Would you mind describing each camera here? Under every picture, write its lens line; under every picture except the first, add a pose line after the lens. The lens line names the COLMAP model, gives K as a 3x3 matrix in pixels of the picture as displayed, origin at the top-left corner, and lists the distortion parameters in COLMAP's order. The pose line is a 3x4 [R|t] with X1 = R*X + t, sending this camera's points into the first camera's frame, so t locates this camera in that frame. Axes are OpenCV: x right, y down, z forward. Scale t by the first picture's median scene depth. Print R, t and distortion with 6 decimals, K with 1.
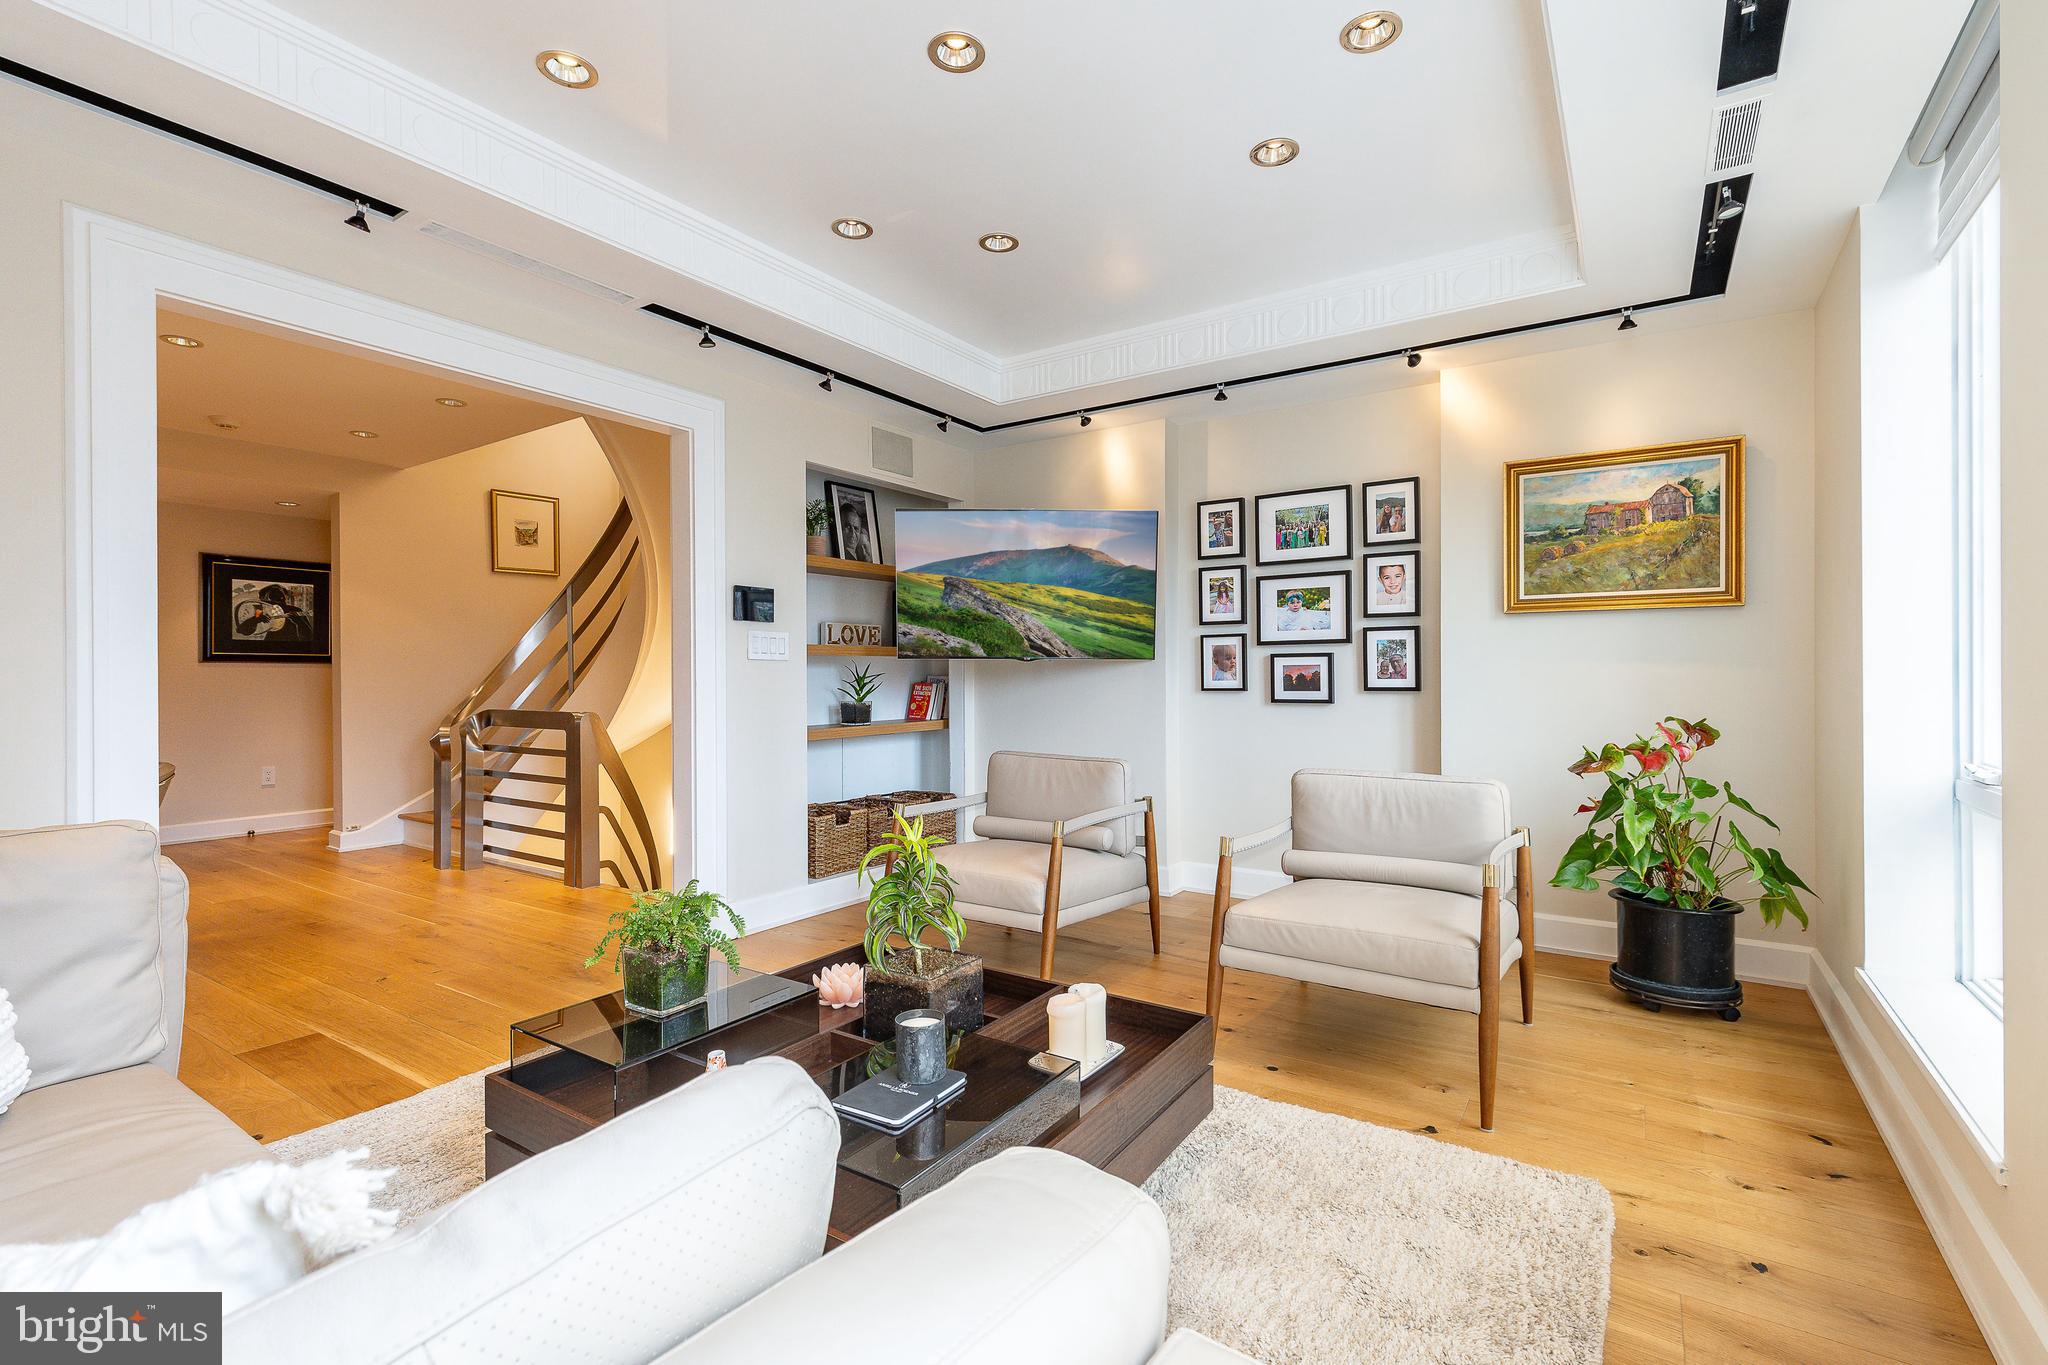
lens RADIAL K [[917.3, 0, 1031.2], [0, 917.3, 694.6], [0, 0, 1]] dist [-0.000591, 0.000332]
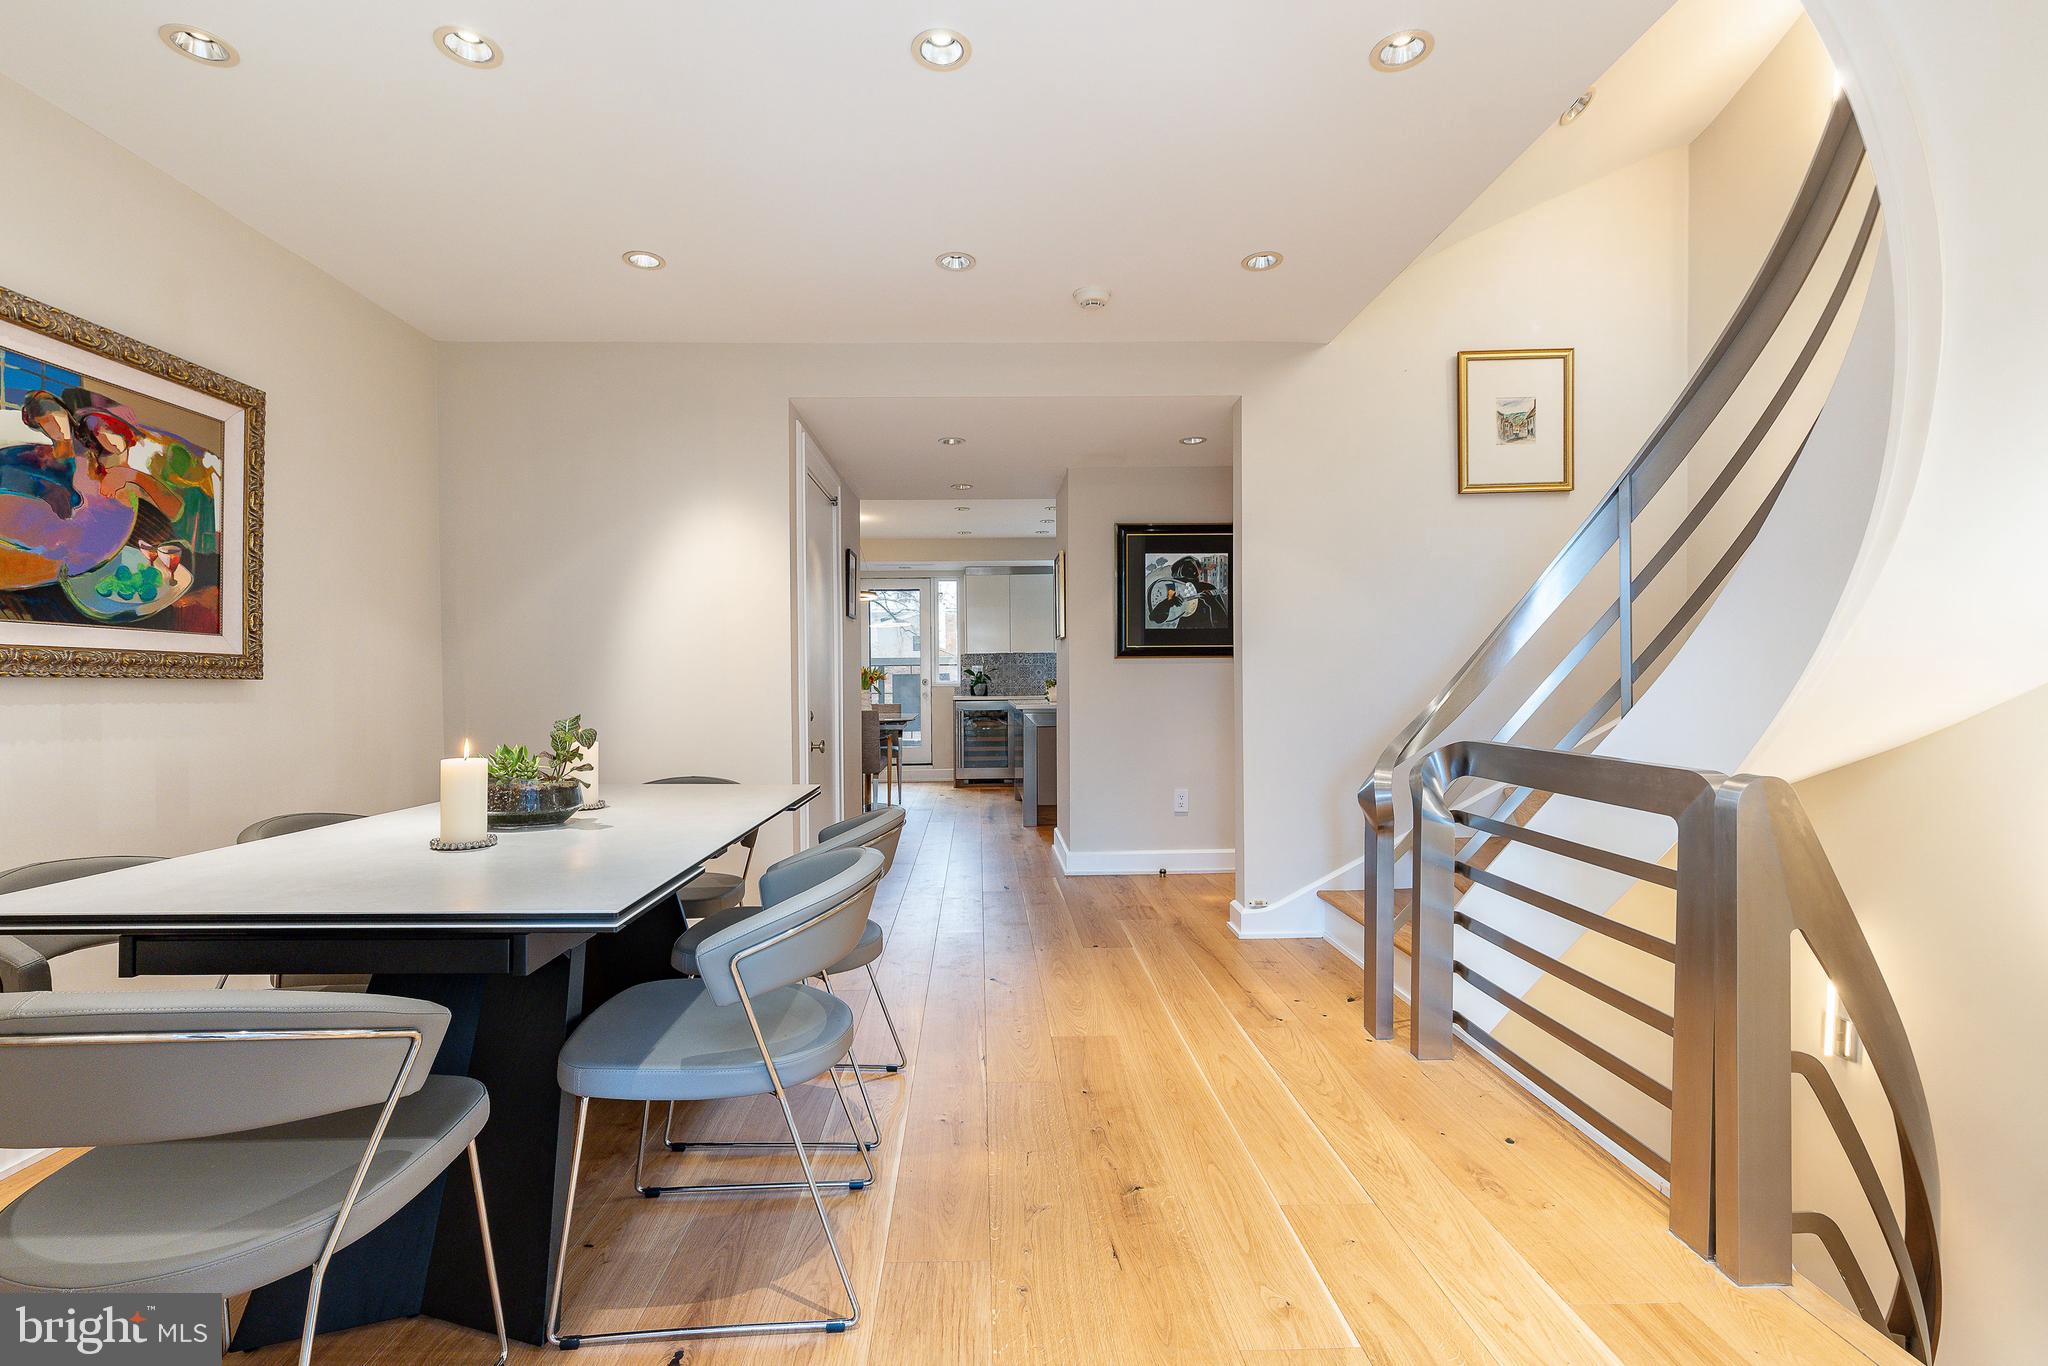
lens RADIAL K [[917.3, 0, 1023.3], [0, 917.3, 690.3], [0, 0, 1]] dist [-0.000591, 0.000332]
pose [[0.586728, 0.008003, -0.809744, -0.284364], [-0.004676, 0.999968, 0.006495, -0.011078], [0.809770, -0.000024, 0.586747, 0.444728]]
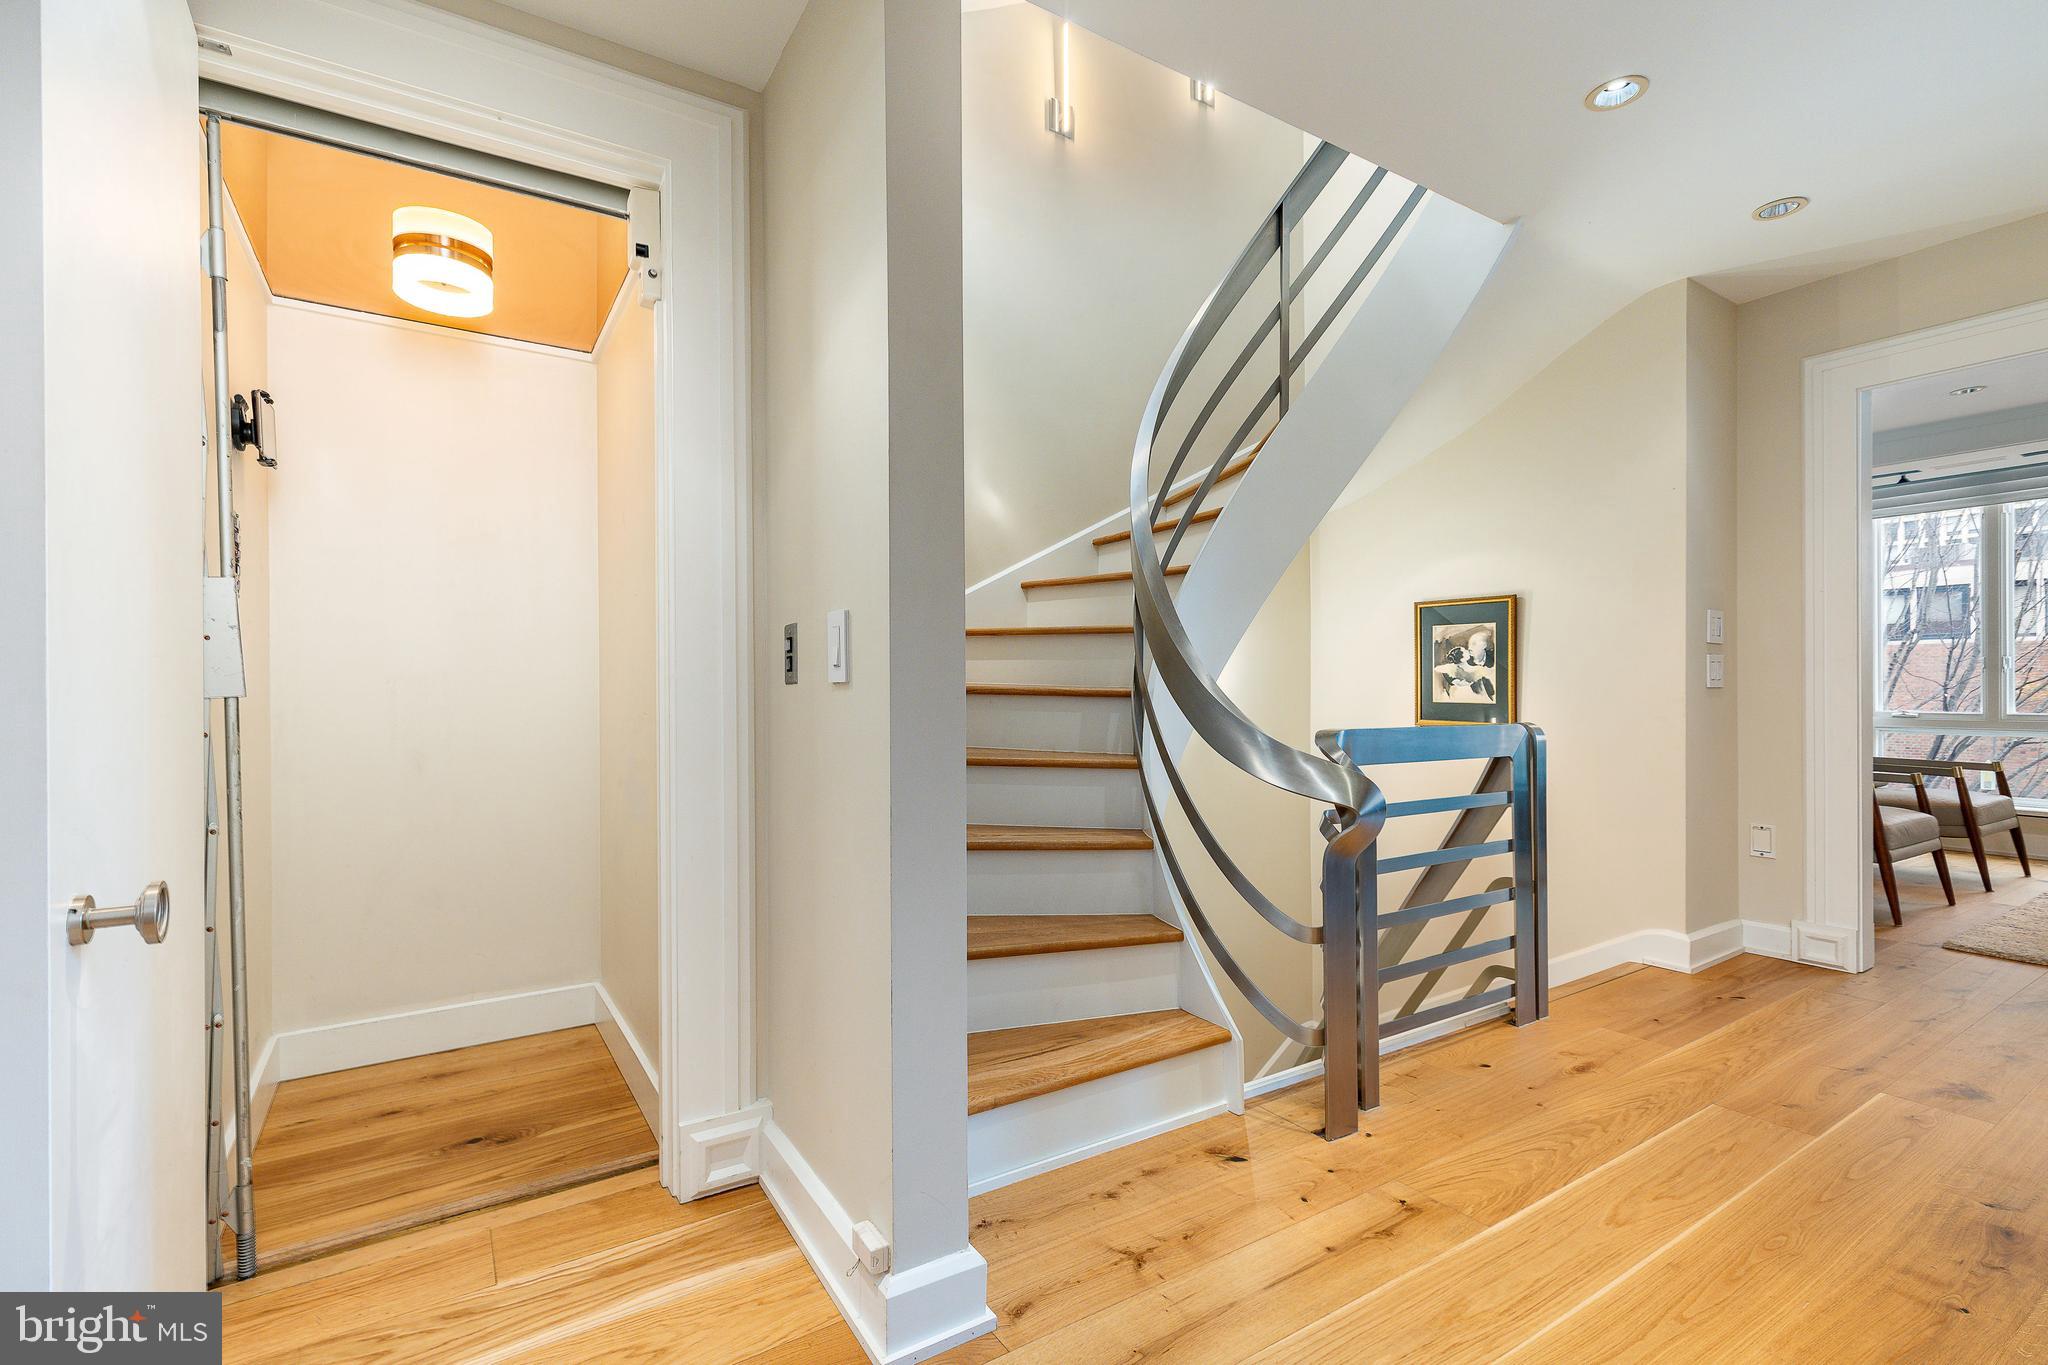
lens RADIAL K [[917.3, 0, 1015.5], [0, 917.3, 695.0], [0, 0, 1]] dist [-0.000591, 0.000332]
pose [[0.407057, 0.003913, 0.913394, -0.859277], [0.004969, 0.999967, -0.006498, 0.001728], [-0.913389, 0.007184, 0.407024, 0.795684]]
